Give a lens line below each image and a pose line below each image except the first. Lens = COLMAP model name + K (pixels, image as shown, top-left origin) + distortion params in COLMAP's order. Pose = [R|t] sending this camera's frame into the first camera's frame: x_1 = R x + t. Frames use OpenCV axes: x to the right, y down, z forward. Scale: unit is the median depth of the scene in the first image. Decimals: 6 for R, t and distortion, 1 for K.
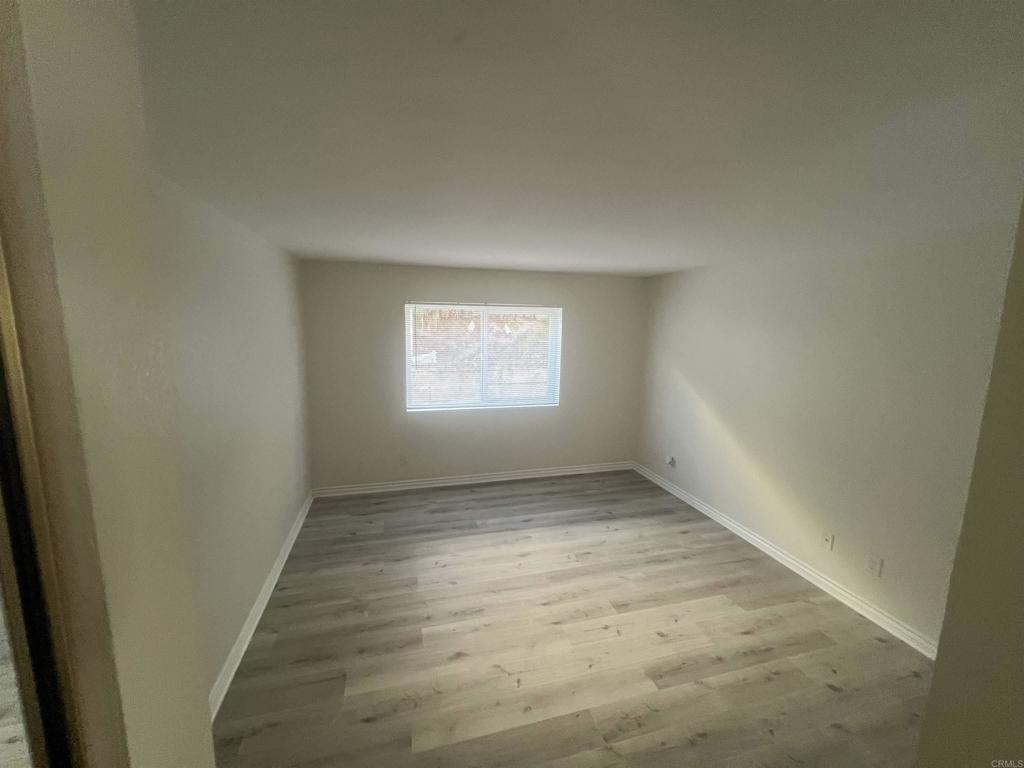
lens RADIAL K [[409.4, 0, 509.7], [0, 409.4, 381.0], [0, 0, 1]] dist [-0.000462, 0.000607]
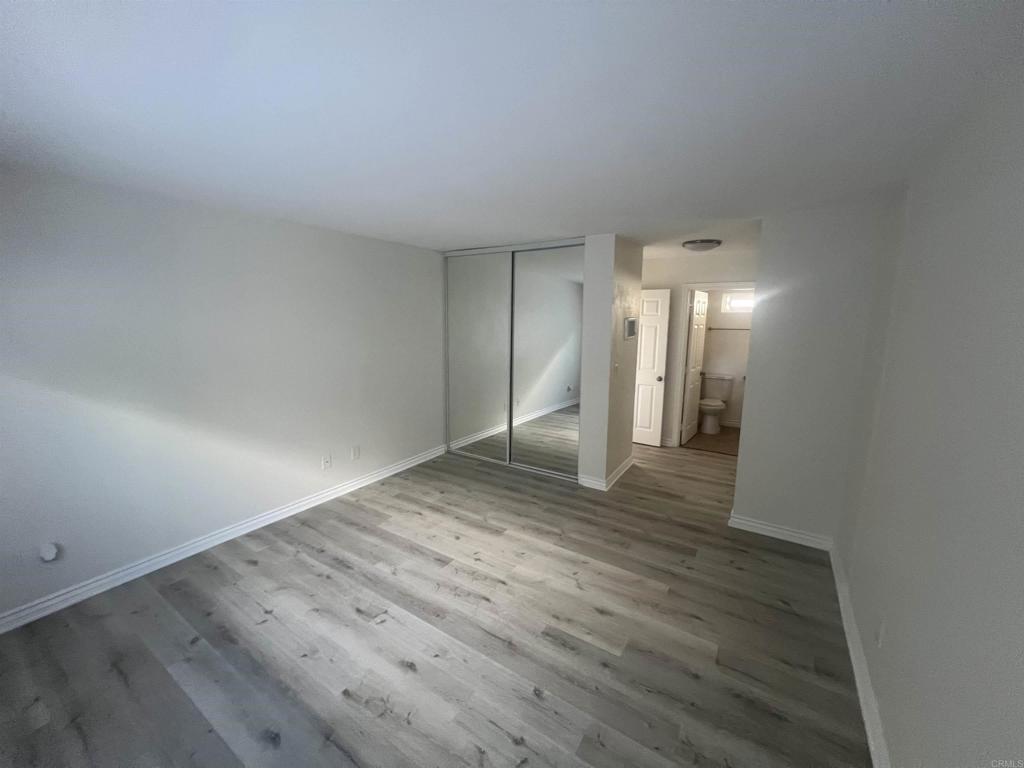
lens RADIAL K [[409.4, 0, 509.7], [0, 409.4, 381.0], [0, 0, 1]] dist [-0.000462, 0.000607]
pose [[-0.661322, -0.142685, 0.736406, -0.510327], [0.091646, 0.959017, 0.268120, -0.144205], [-0.744483, 0.244802, -0.621142, 1.321753]]
